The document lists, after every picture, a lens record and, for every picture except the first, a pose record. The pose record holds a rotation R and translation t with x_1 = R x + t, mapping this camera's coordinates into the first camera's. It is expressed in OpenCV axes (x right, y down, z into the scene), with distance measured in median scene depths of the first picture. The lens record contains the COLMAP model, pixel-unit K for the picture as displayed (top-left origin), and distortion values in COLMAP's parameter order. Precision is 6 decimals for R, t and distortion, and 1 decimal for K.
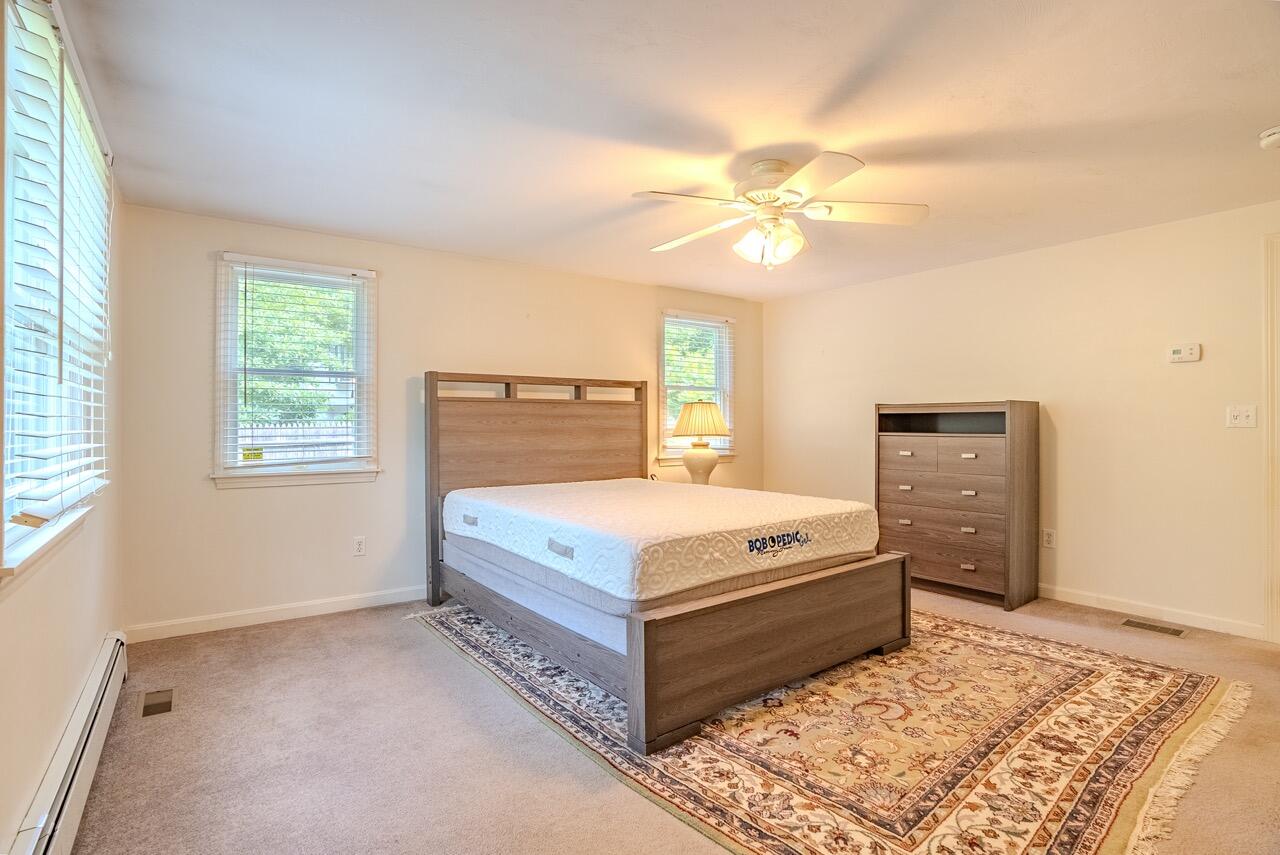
lens RADIAL K [[599.2, 0, 637.3], [0, 599.2, 424.1], [0, 0, 1]] dist [-0.062570, 0.024766]
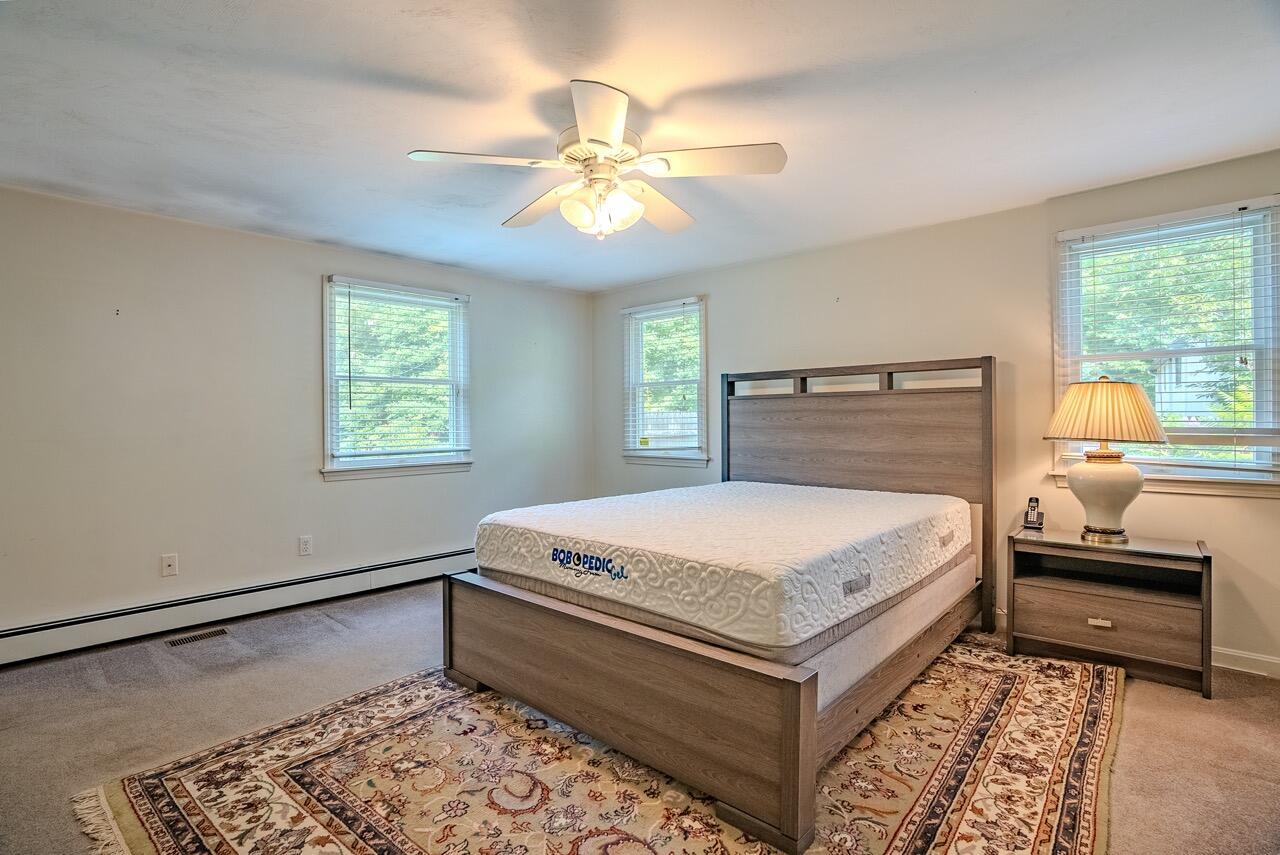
lens RADIAL K [[599.2, 0, 637.3], [0, 599.2, 424.1], [0, 0, 1]] dist [-0.062570, 0.024766]
pose [[0.210012, 0.006782, -0.977675, 1.078044], [0.006764, 0.999942, 0.008389, -0.006675], [0.977675, -0.008375, 0.209954, 0.889458]]
